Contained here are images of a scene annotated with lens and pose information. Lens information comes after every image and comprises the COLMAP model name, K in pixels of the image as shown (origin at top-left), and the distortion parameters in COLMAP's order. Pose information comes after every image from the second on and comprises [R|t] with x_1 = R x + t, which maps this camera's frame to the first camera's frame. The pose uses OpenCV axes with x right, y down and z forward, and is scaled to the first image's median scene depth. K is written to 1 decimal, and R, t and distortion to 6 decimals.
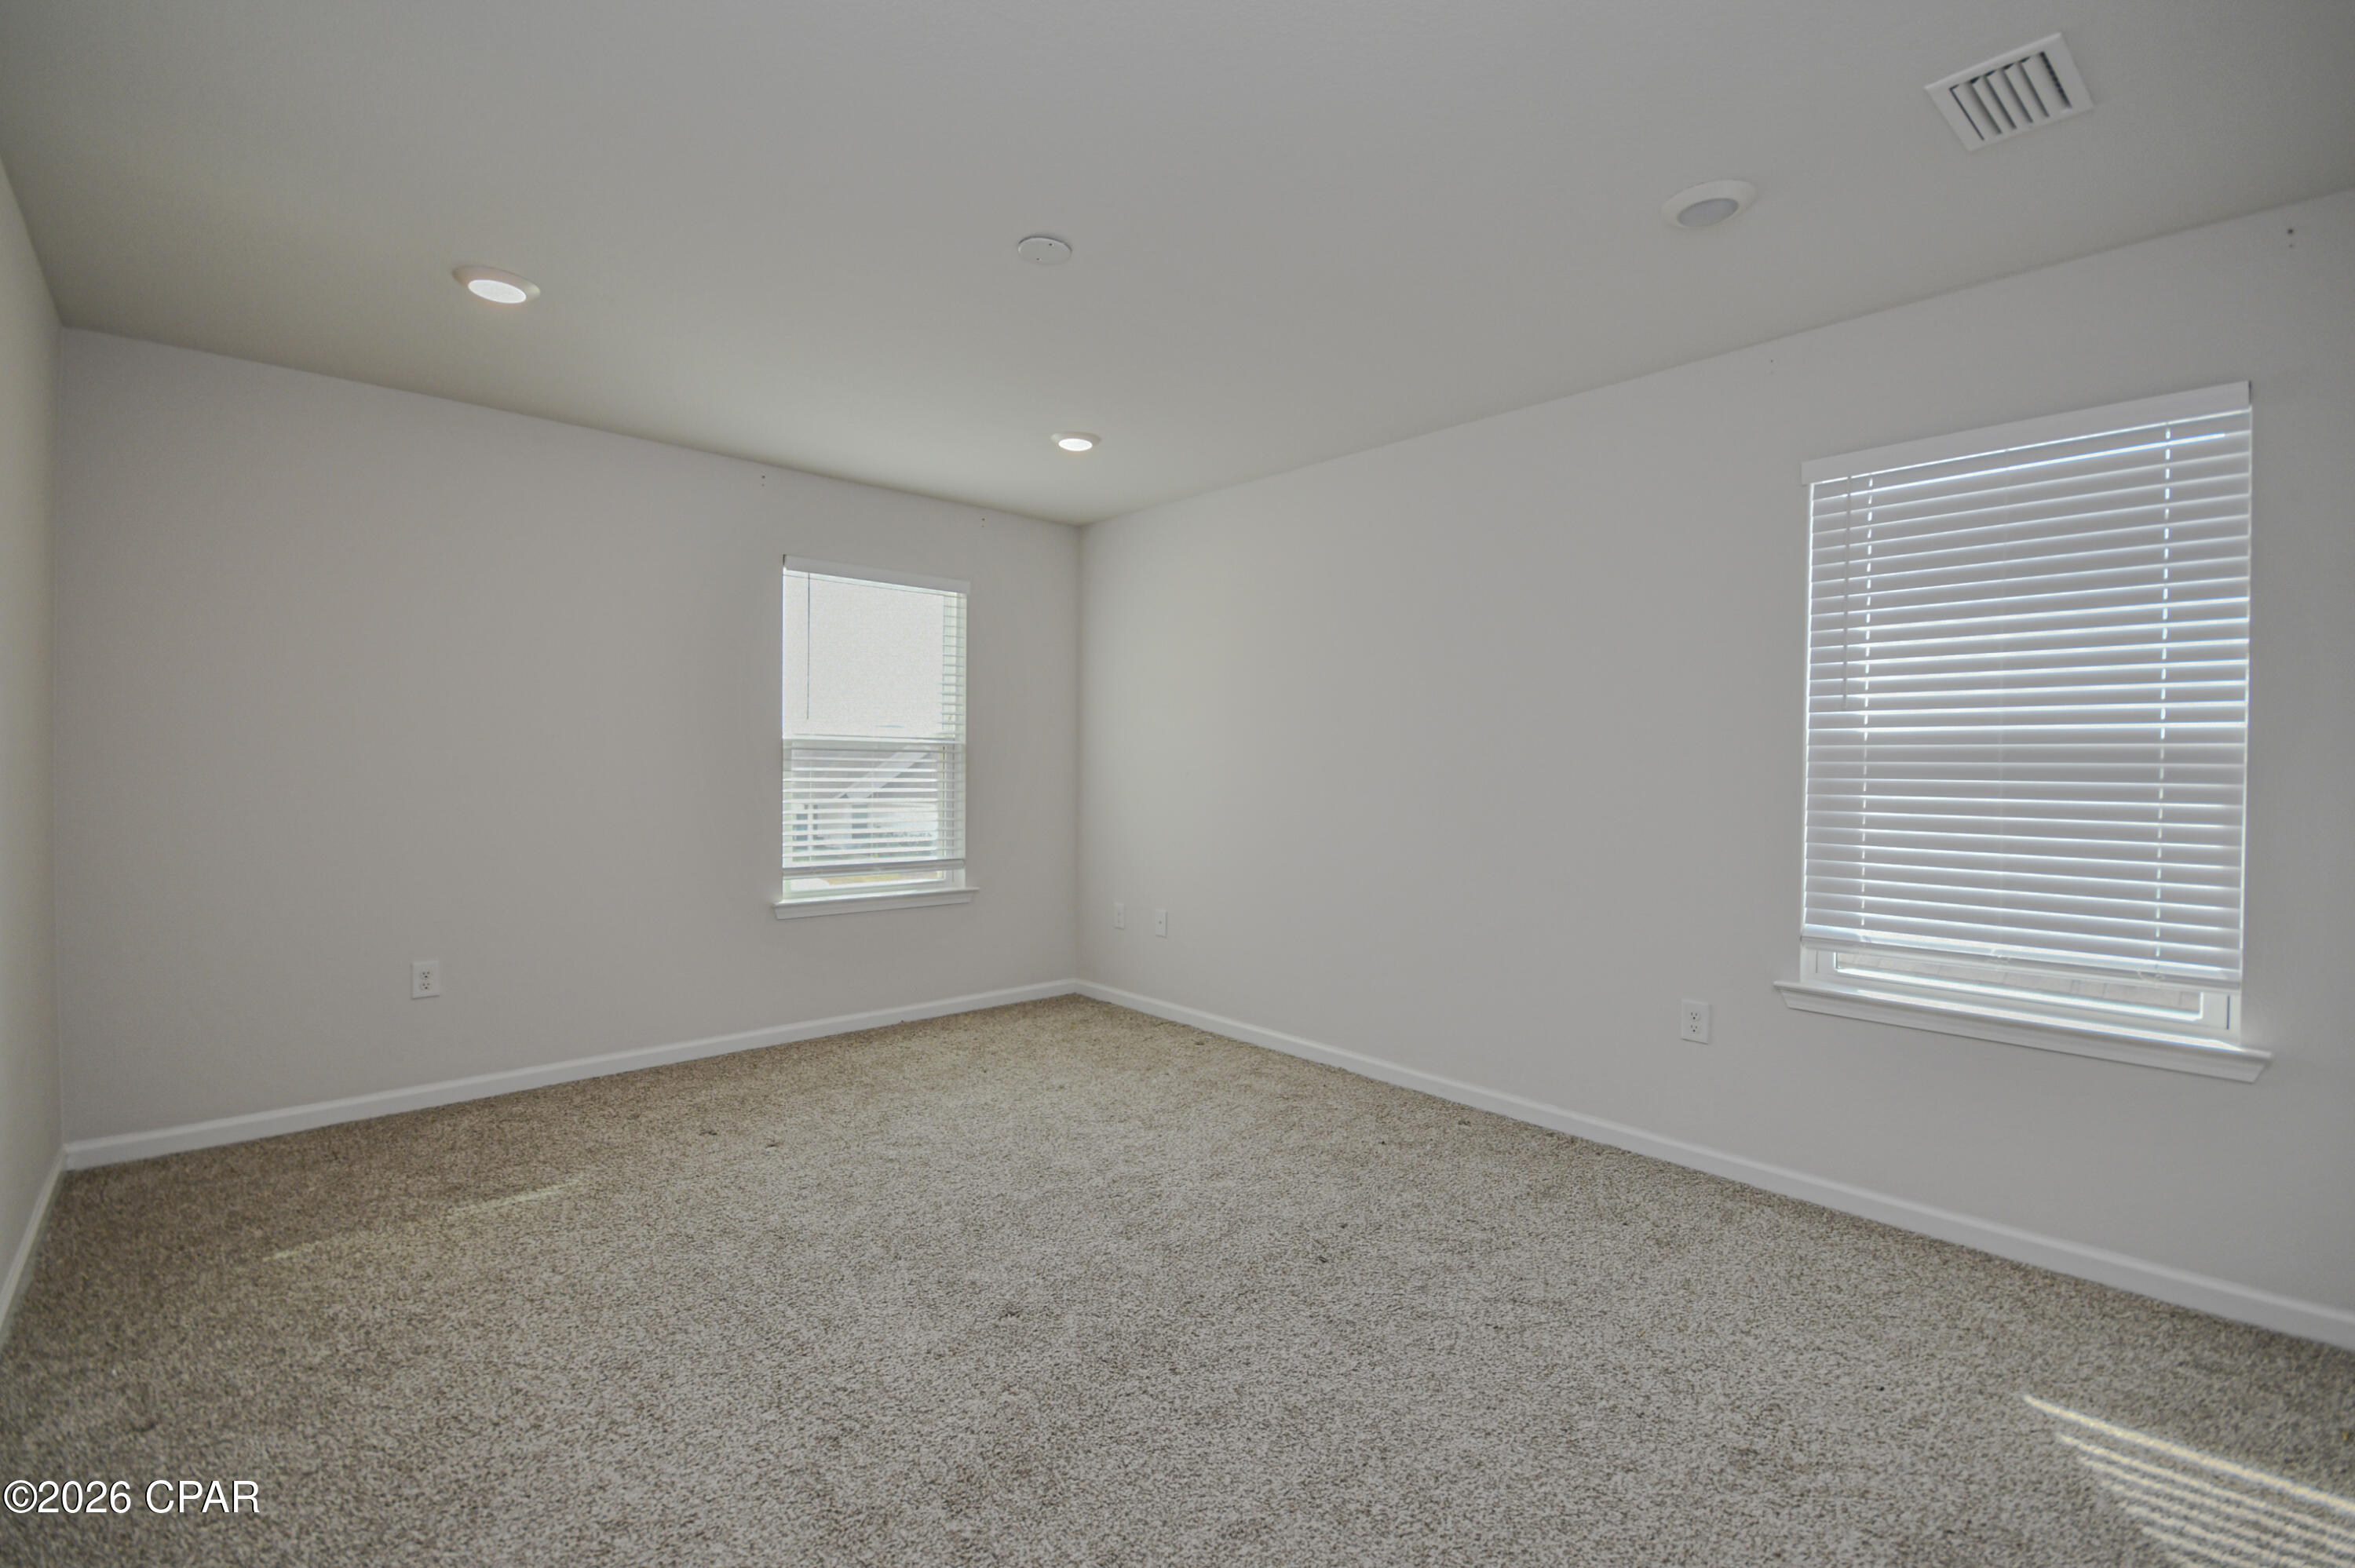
lens RADIAL K [[1026.7, 0, 1203.4], [0, 1026.7, 771.1], [0, 0, 1]] dist [0.009566, -0.008648]
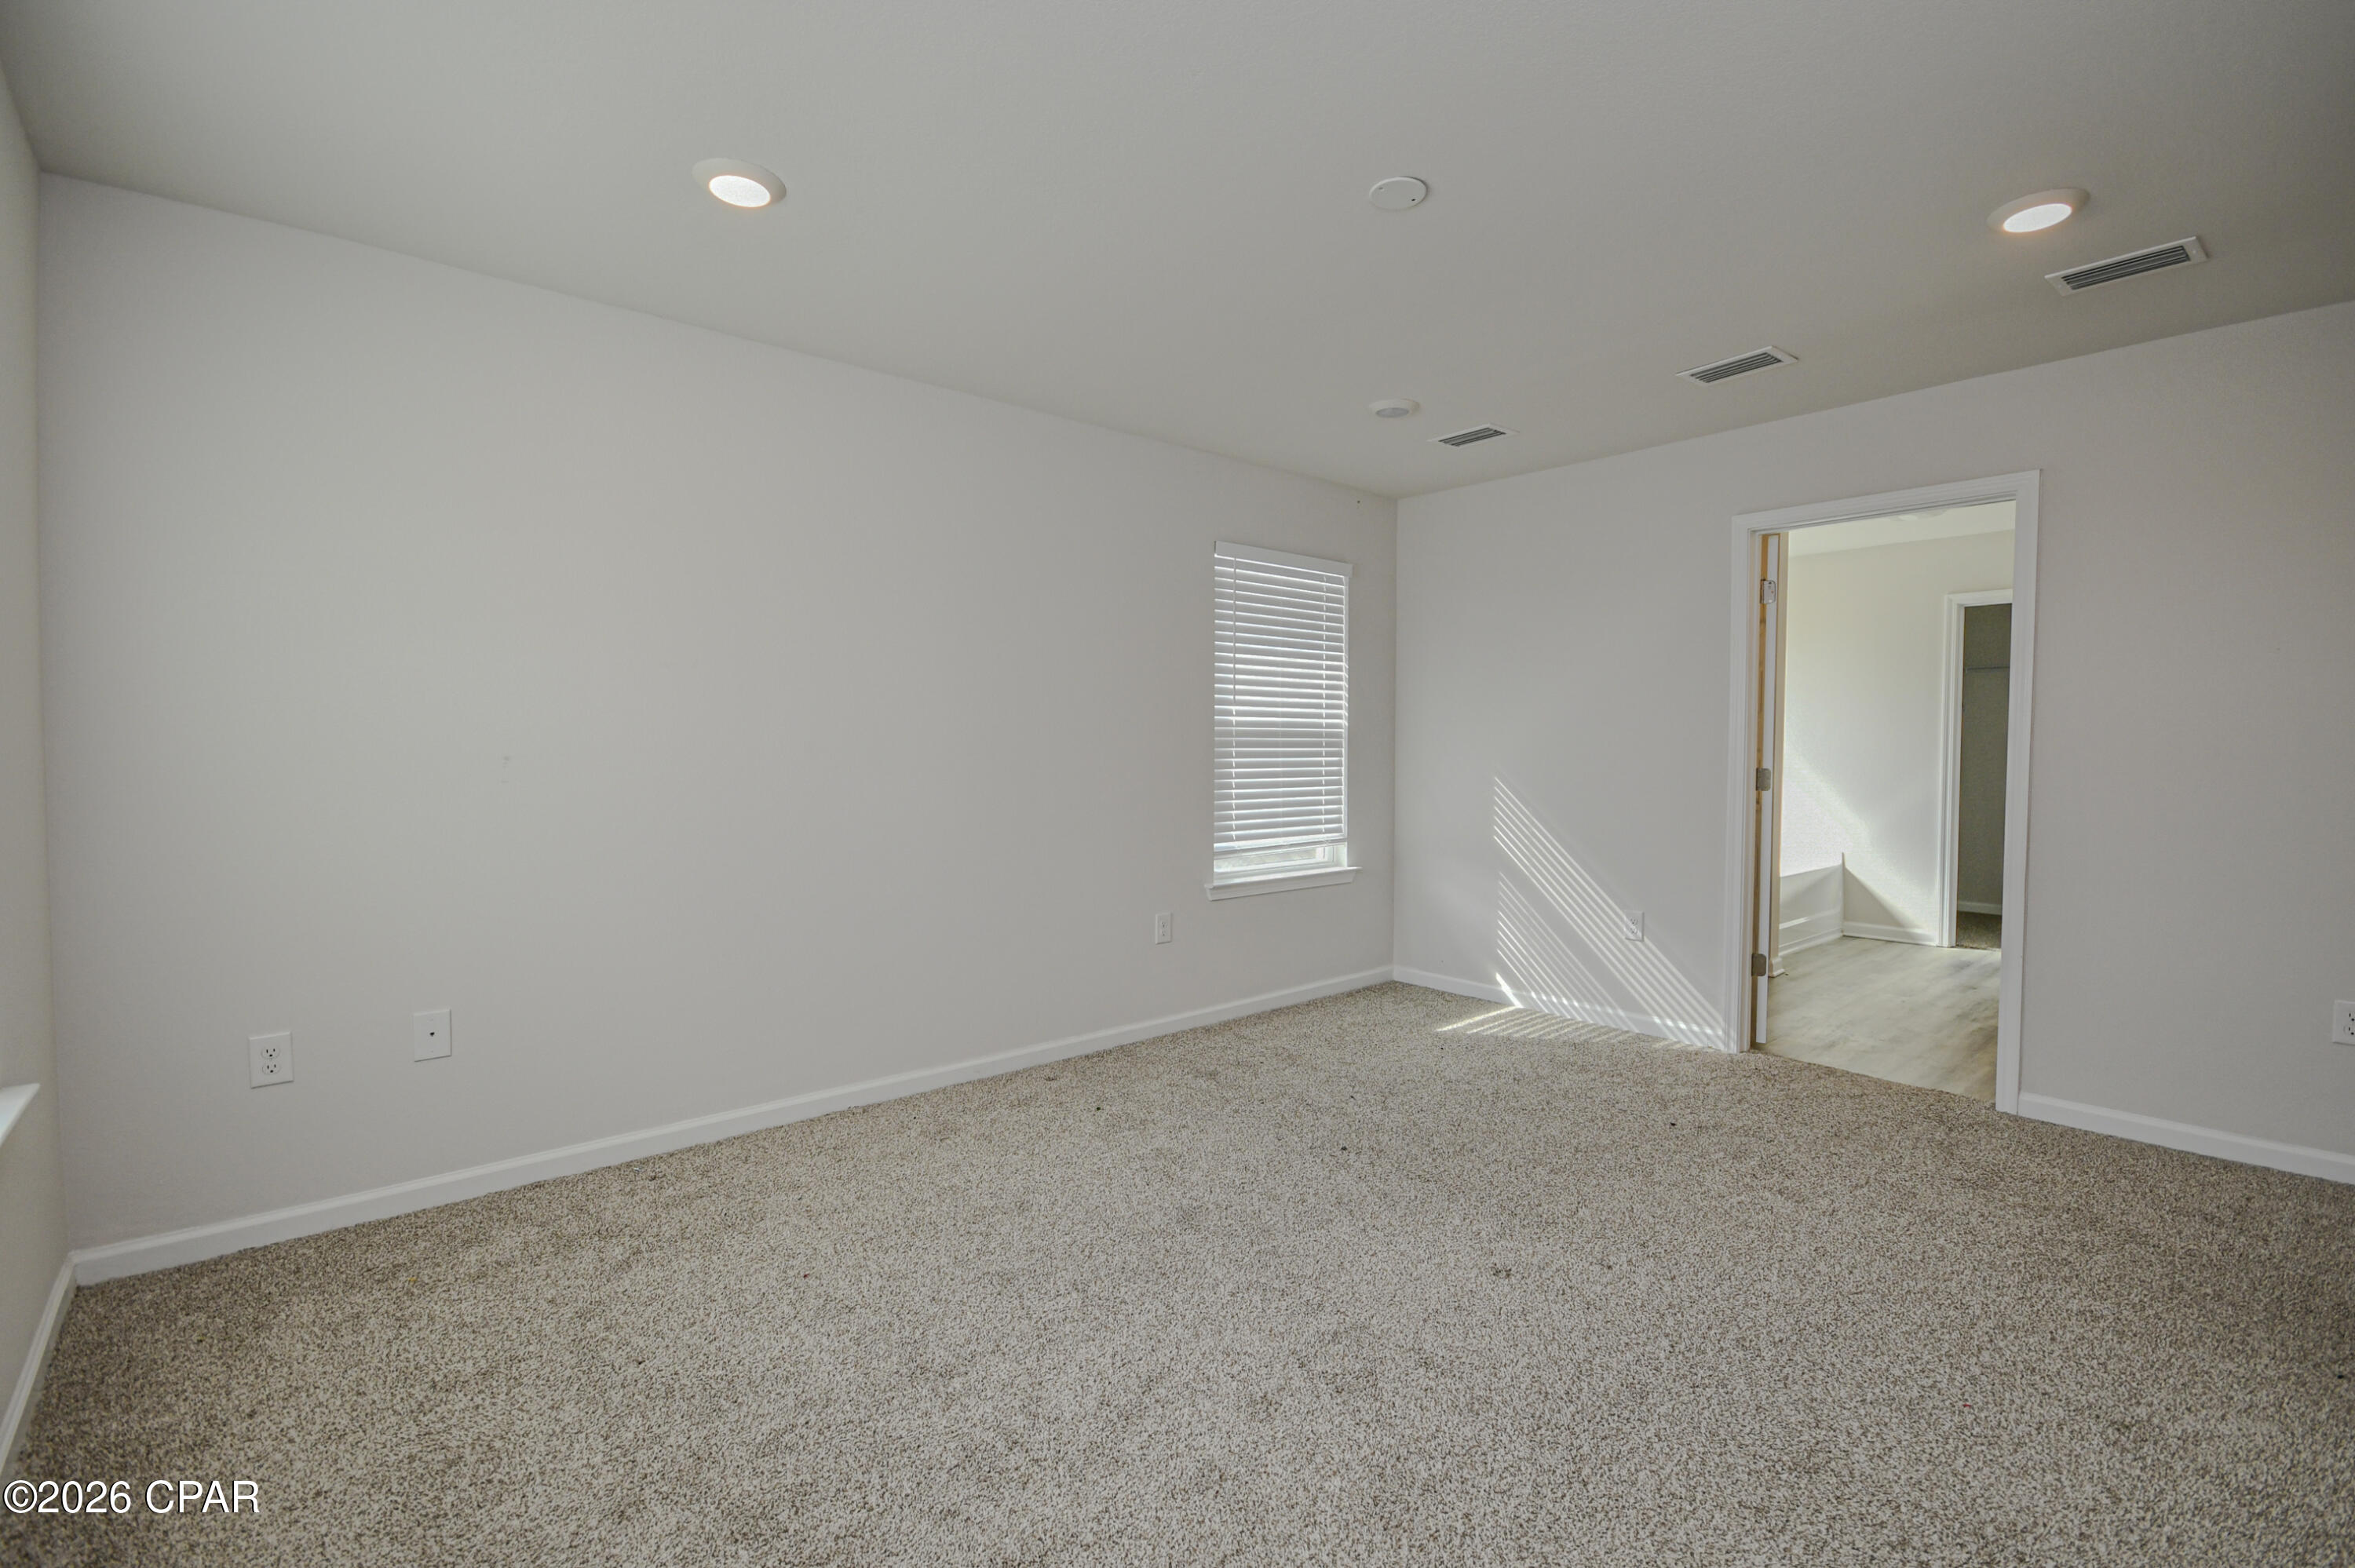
lens RADIAL K [[1032.6, 0, 1180.2], [0, 1032.6, 776.3], [0, 0, 1]] dist [0.012167, -0.015634]
pose [[0.049146, -0.044832, 0.997785, -1.005757], [0.002154, 0.998995, 0.044780, -0.022480], [-0.998789, -0.000052, 0.049193, 1.034137]]
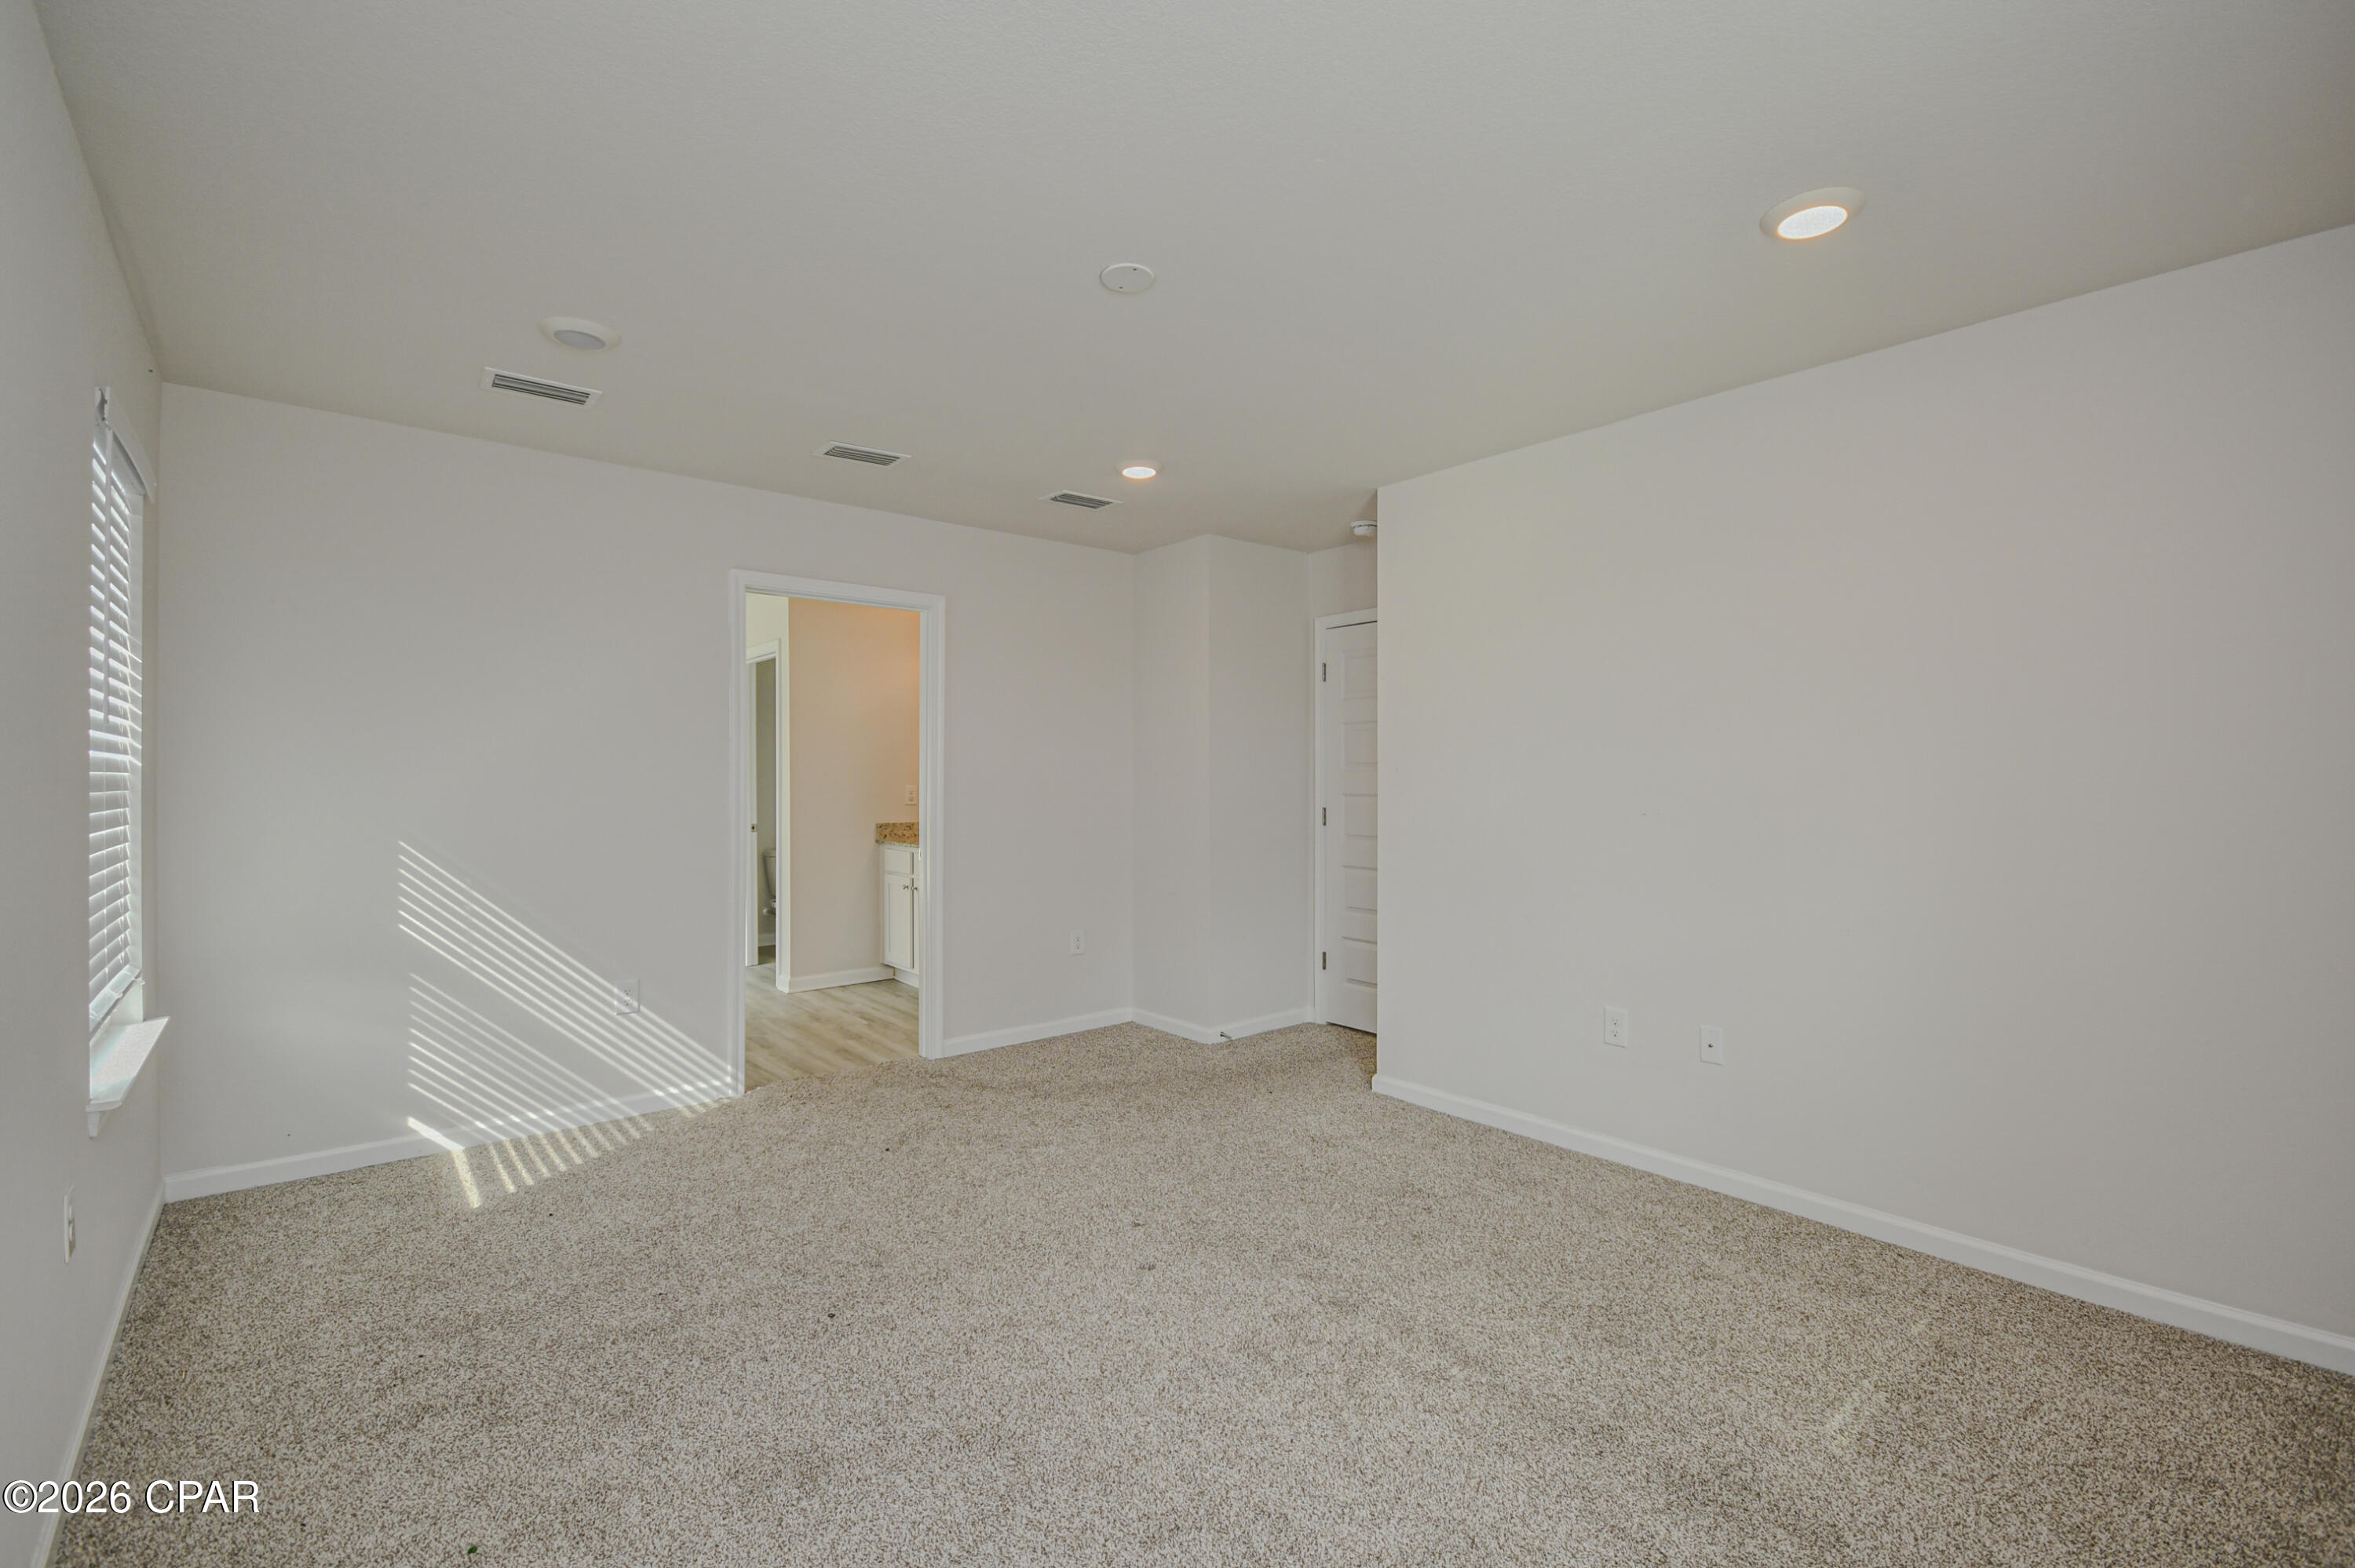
lens RADIAL K [[1032.6, 0, 1180.2], [0, 1032.6, 776.3], [0, 0, 1]] dist [0.012167, -0.015634]
pose [[-0.997728, -0.010931, 0.066479, -0.246592], [-0.010734, 0.999937, 0.003330, -0.034221], [-0.066512, 0.002609, -0.997782, 1.766485]]
